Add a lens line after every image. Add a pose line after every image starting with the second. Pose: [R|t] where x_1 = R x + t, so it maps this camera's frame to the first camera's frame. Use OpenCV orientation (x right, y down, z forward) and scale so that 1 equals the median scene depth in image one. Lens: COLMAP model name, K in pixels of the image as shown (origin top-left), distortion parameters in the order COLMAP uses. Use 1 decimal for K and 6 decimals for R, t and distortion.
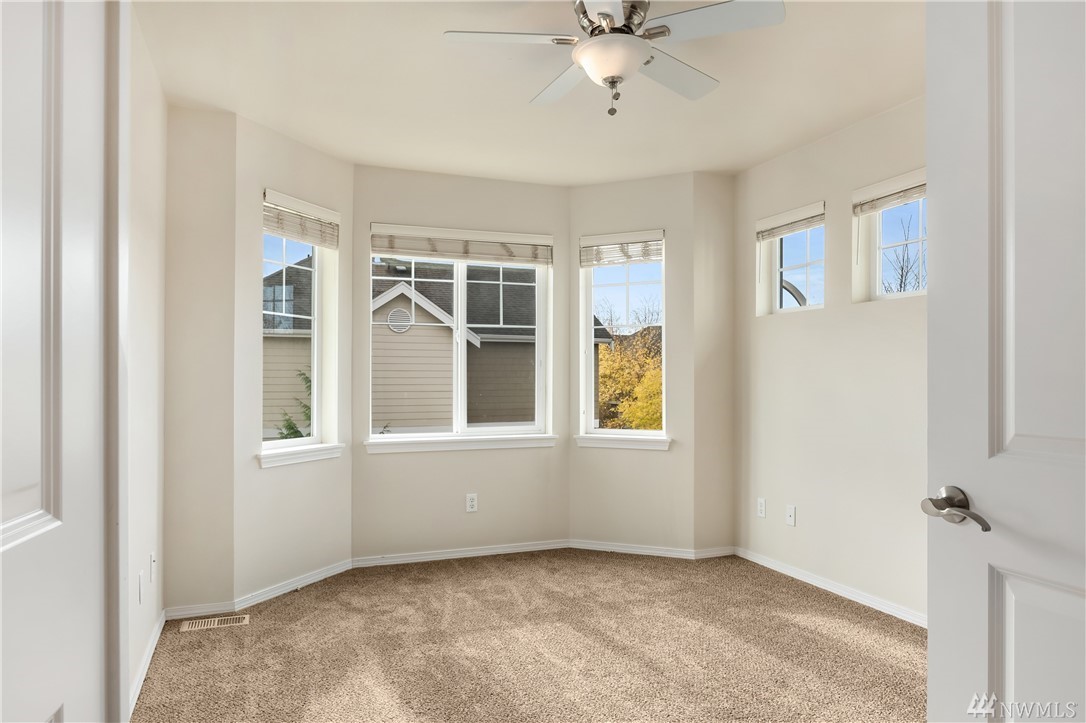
lens RADIAL K [[713.4, 0, 542.2], [0, 713.4, 400.2], [0, 0, 1]] dist [-0.005836, -0.001971]
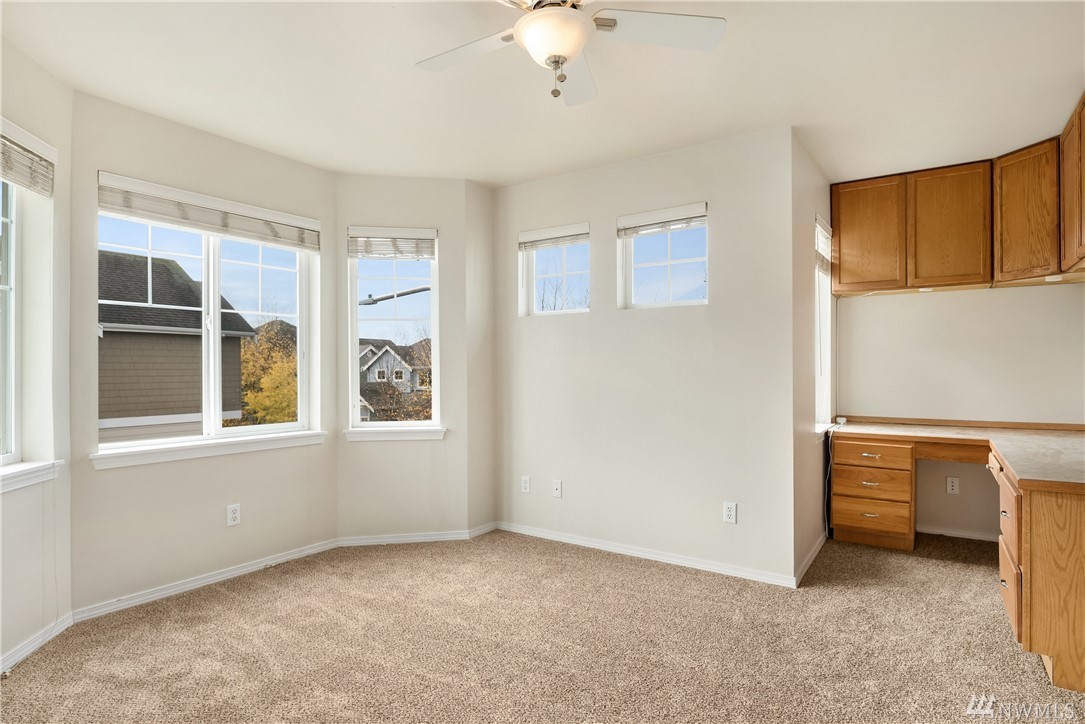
lens RADIAL K [[597.5, 0, 563.6], [0, 597.5, 383.6], [0, 0, 1]] dist [0.000649, -0.009272]
pose [[0.823689, -0.013176, 0.566889, -0.182105], [0.017984, 0.999834, -0.002892, -0.006700], [-0.566756, 0.012577, 0.823789, 0.175243]]
